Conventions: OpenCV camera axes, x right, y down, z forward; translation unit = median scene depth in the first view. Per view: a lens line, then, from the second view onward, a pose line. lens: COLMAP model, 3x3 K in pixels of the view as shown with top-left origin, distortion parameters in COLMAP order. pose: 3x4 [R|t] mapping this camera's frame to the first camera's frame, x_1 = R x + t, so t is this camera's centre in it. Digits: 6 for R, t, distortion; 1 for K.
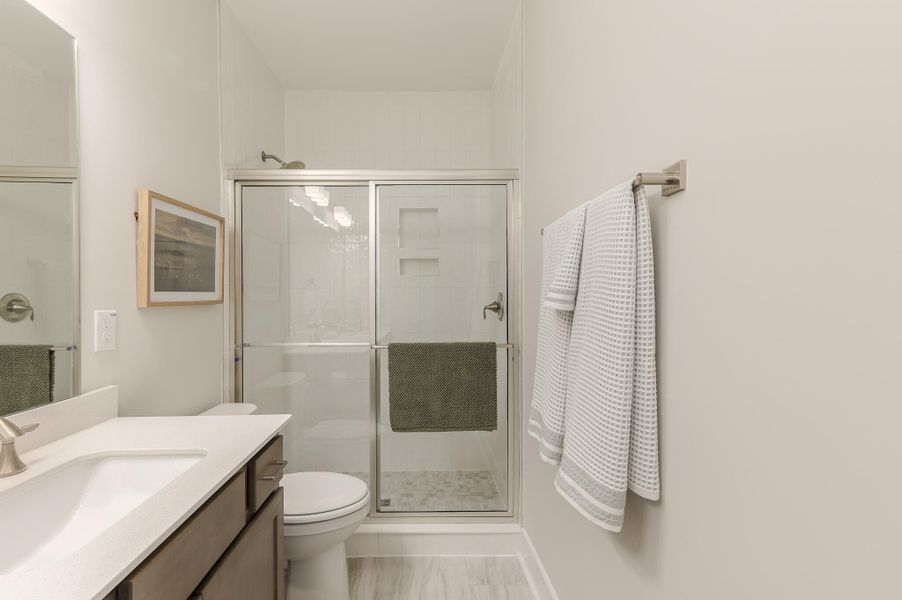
lens RADIAL K [[394.3, 0, 450.0], [0, 394.3, 300.2], [0, 0, 1]] dist [0.015169, 0.000212]
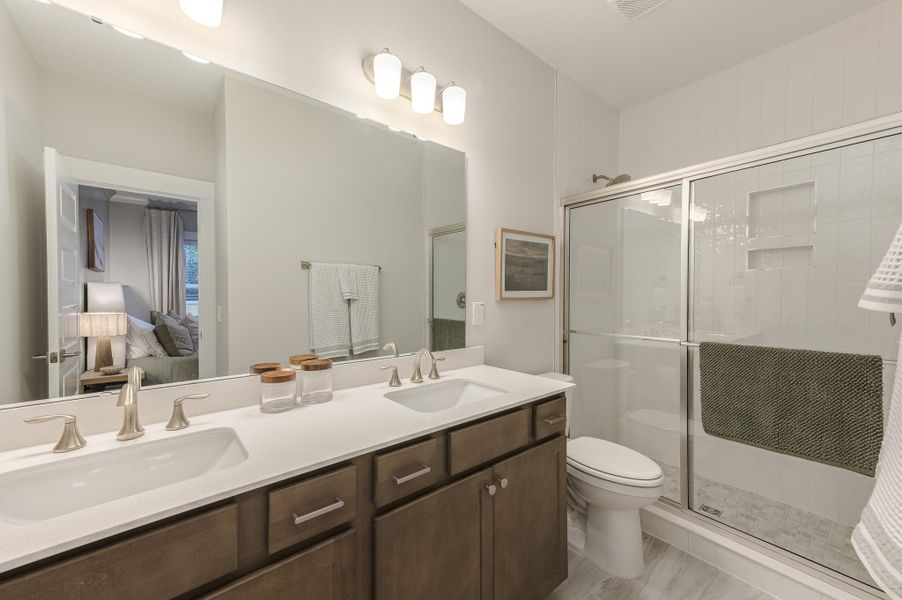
lens RADIAL K [[352.6, 0, 453.9], [0, 352.6, 297.8], [0, 0, 1]] dist [0.015823, 0.000245]
pose [[0.628622, 0.007362, -0.777676, 0.145528], [-0.005108, 0.999973, 0.005337, -0.000506], [0.777694, 0.000617, 0.628642, -0.027732]]
